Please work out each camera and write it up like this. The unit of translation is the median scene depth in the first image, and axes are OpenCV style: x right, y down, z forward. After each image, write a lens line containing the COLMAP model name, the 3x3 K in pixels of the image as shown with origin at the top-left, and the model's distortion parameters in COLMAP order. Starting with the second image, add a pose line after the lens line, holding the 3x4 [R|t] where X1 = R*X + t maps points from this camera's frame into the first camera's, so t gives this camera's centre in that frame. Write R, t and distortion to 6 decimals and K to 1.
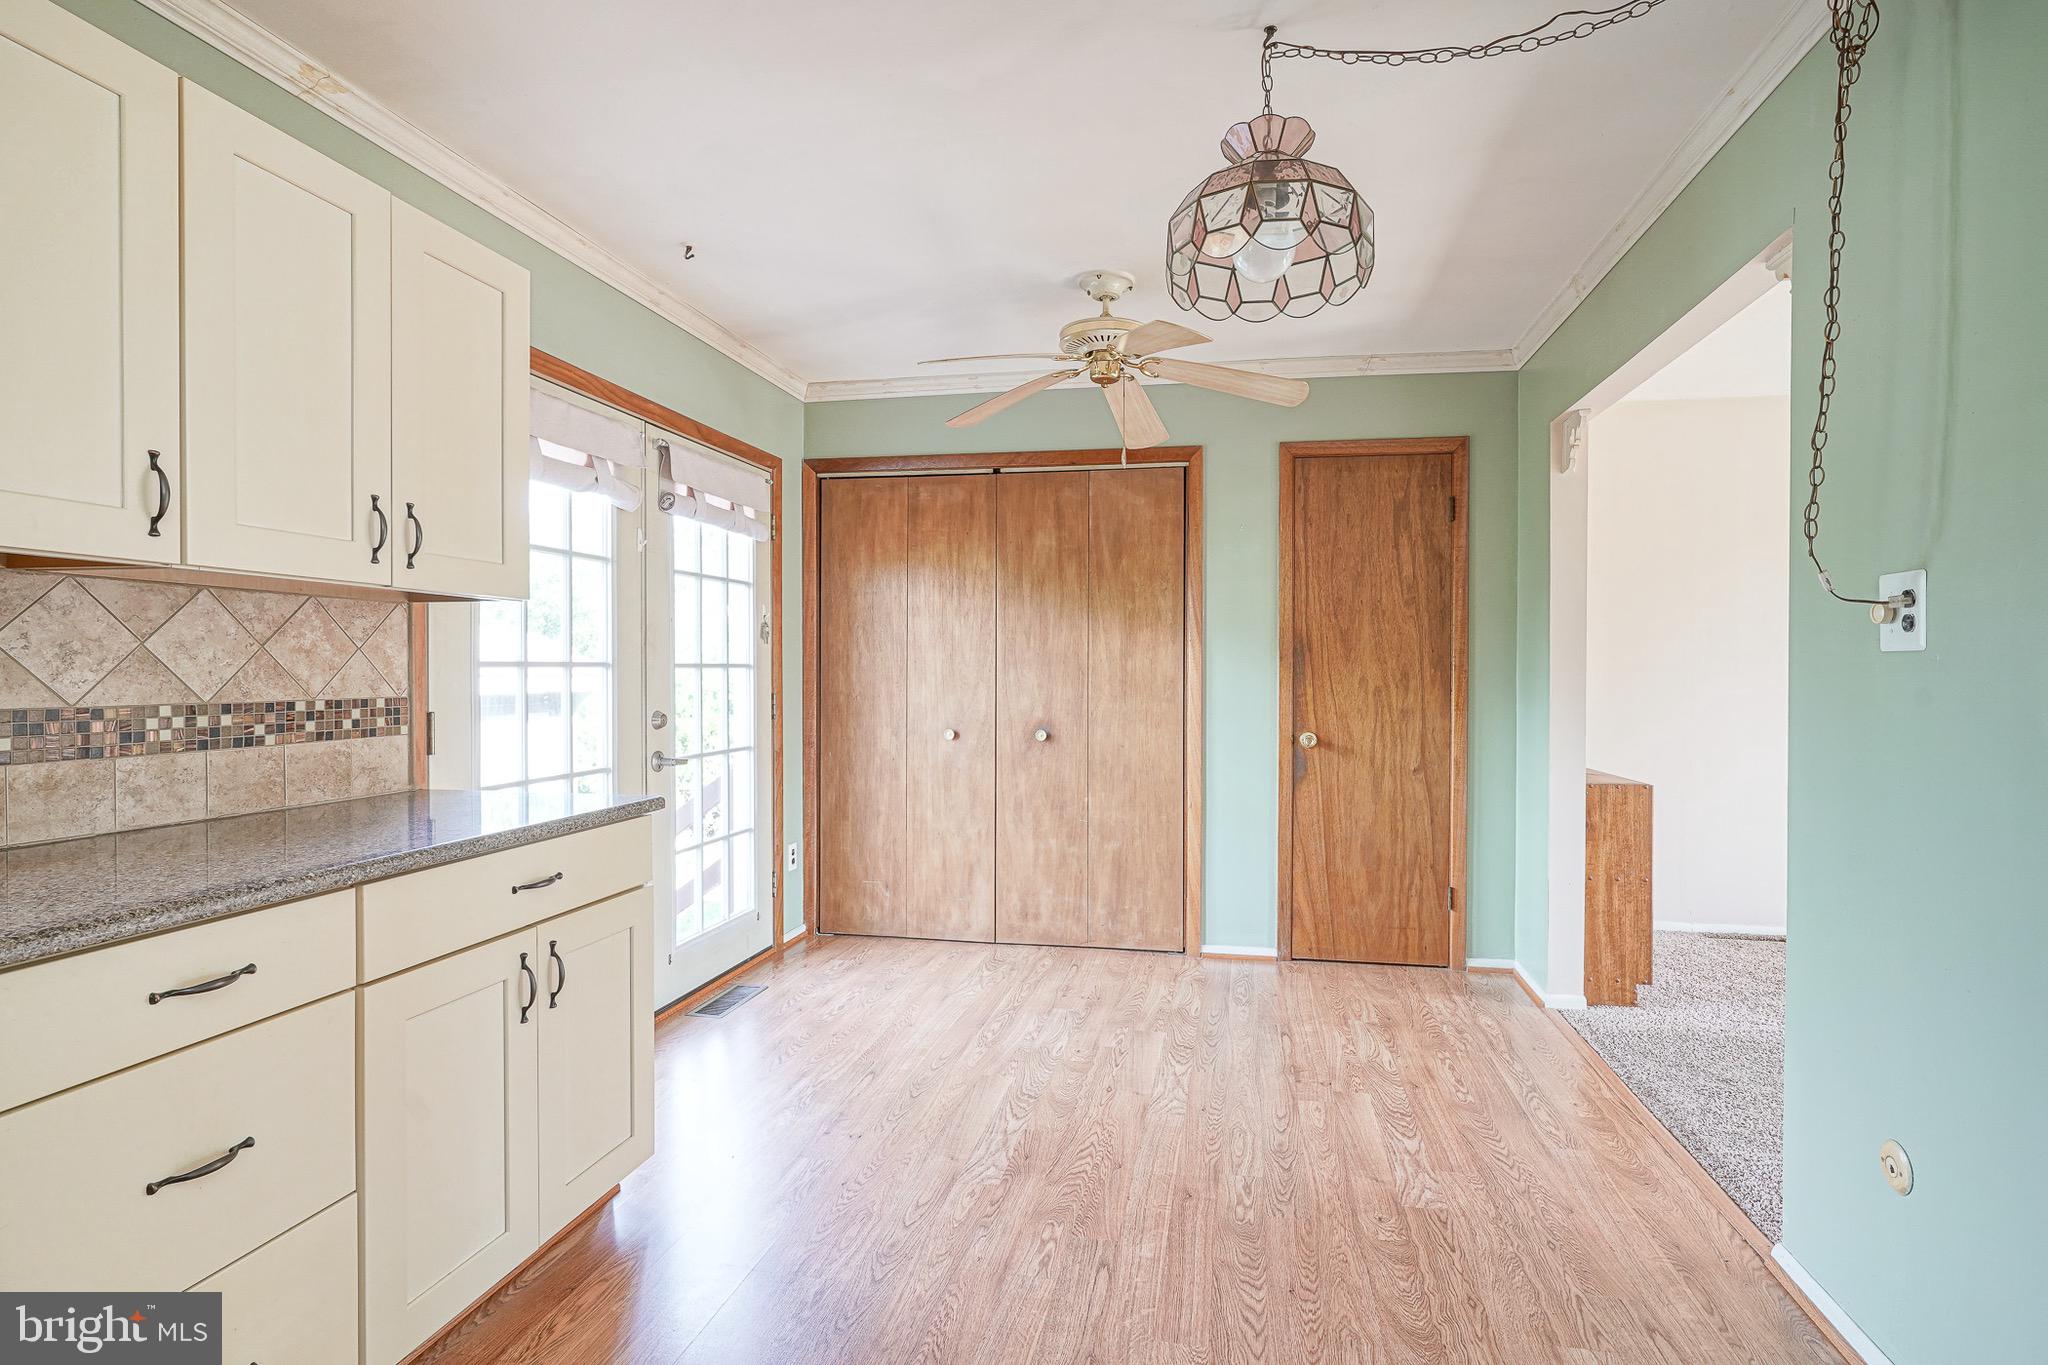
lens RADIAL K [[1046.7, 0, 1056.6], [0, 1046.7, 681.7], [0, 0, 1]] dist [-0.014202, -0.000157]
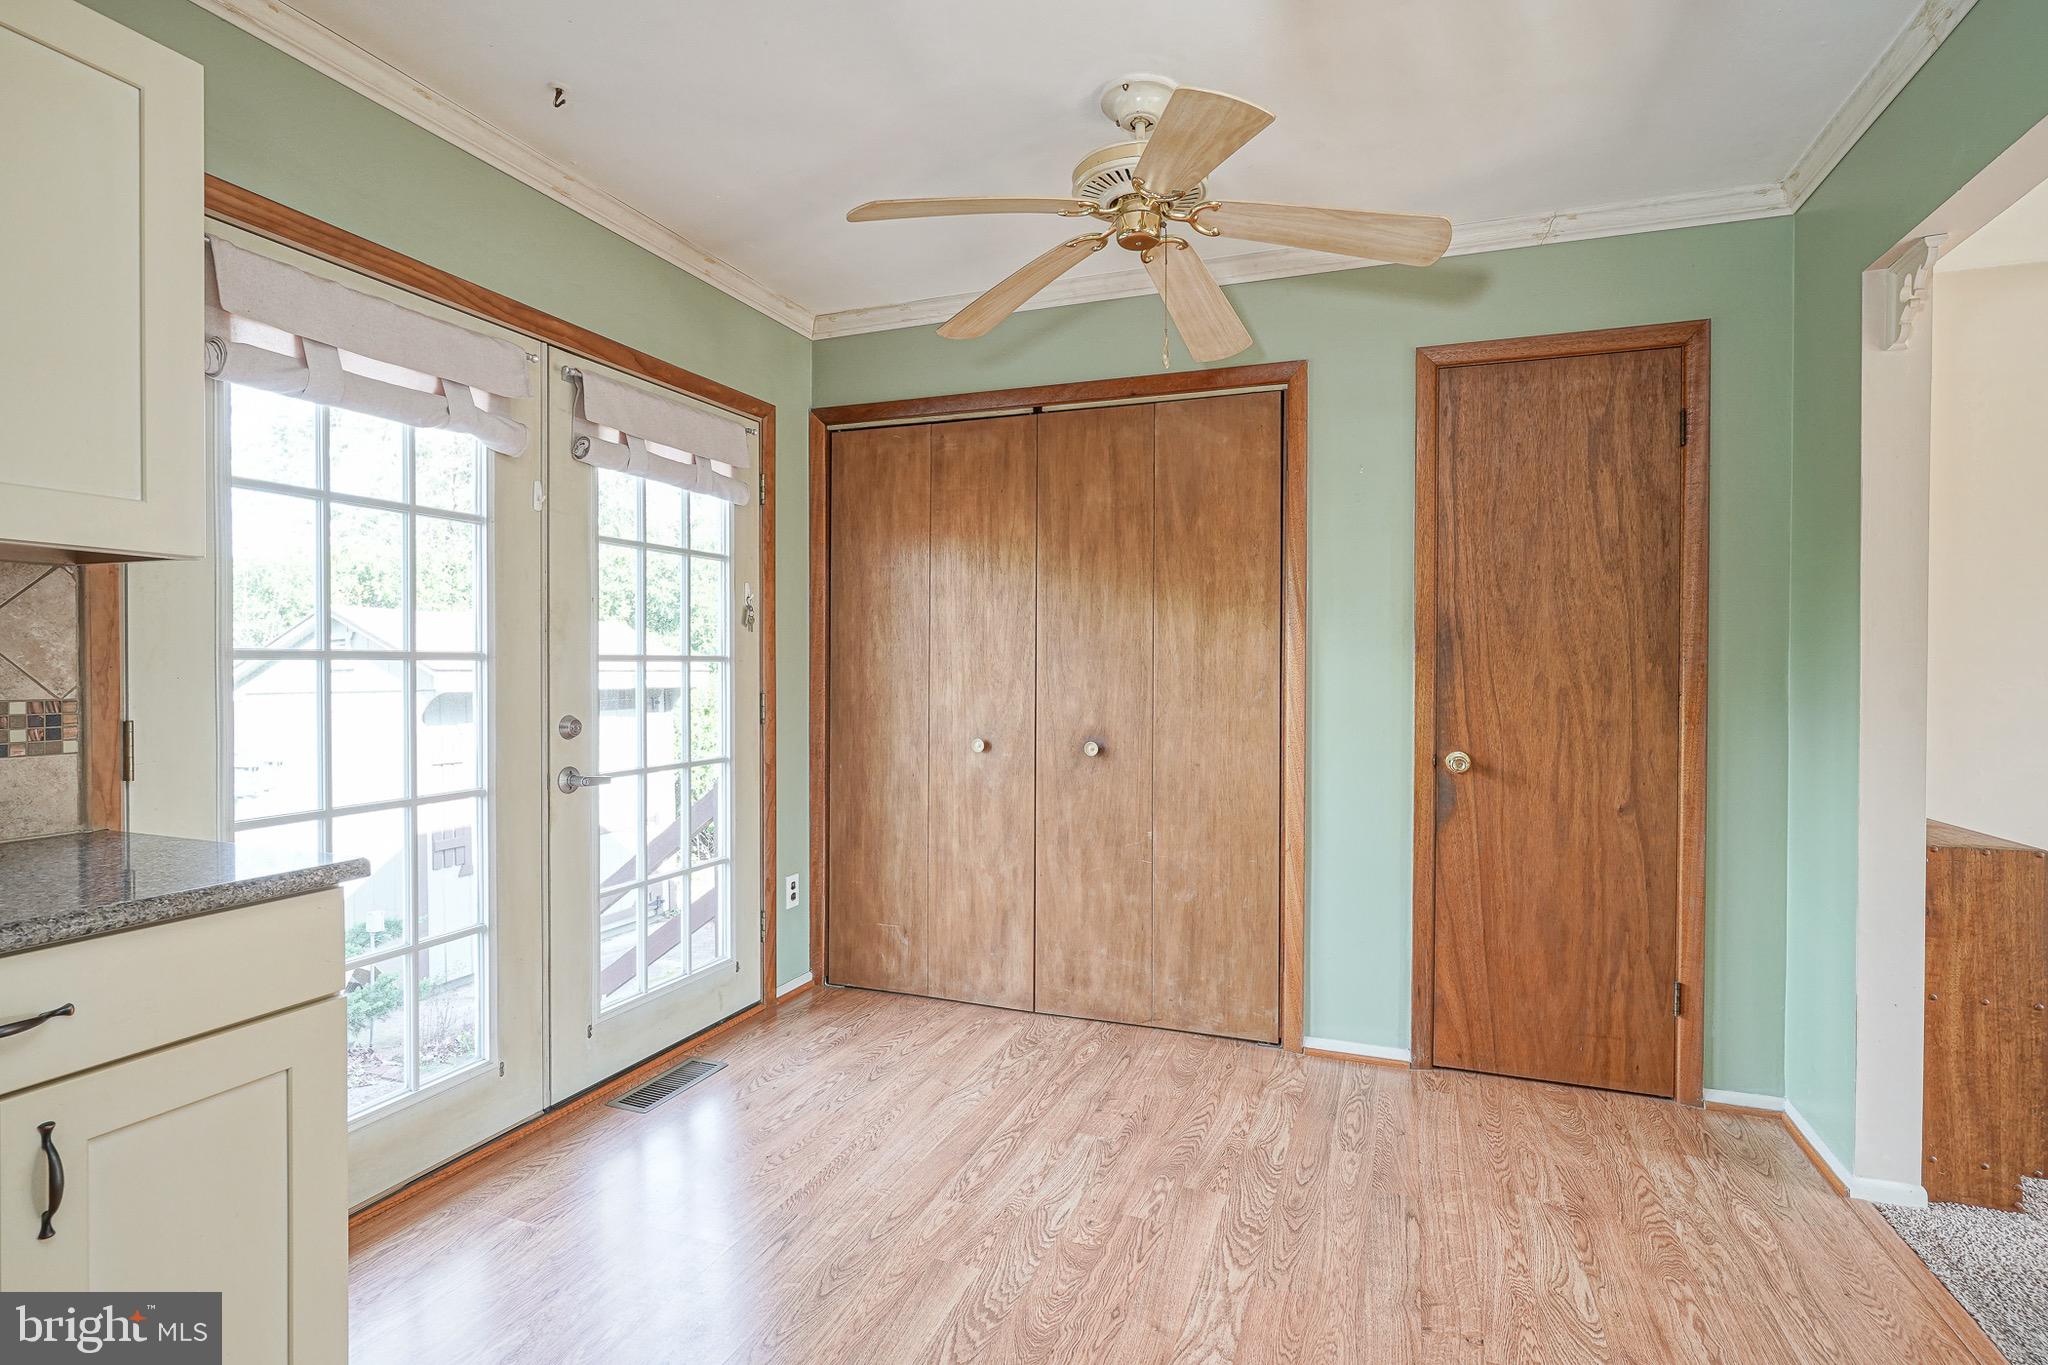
lens RADIAL K [[1006.8, 0, 1024.7], [0, 1006.8, 675.6], [0, 0, 1]] dist [-0.012937, 0.006692]
pose [[0.982404, 0.002519, -0.186750, 0.079795], [-0.002872, 0.999995, -0.001616, -0.001388], [0.186745, 0.002124, 0.982406, 0.277060]]
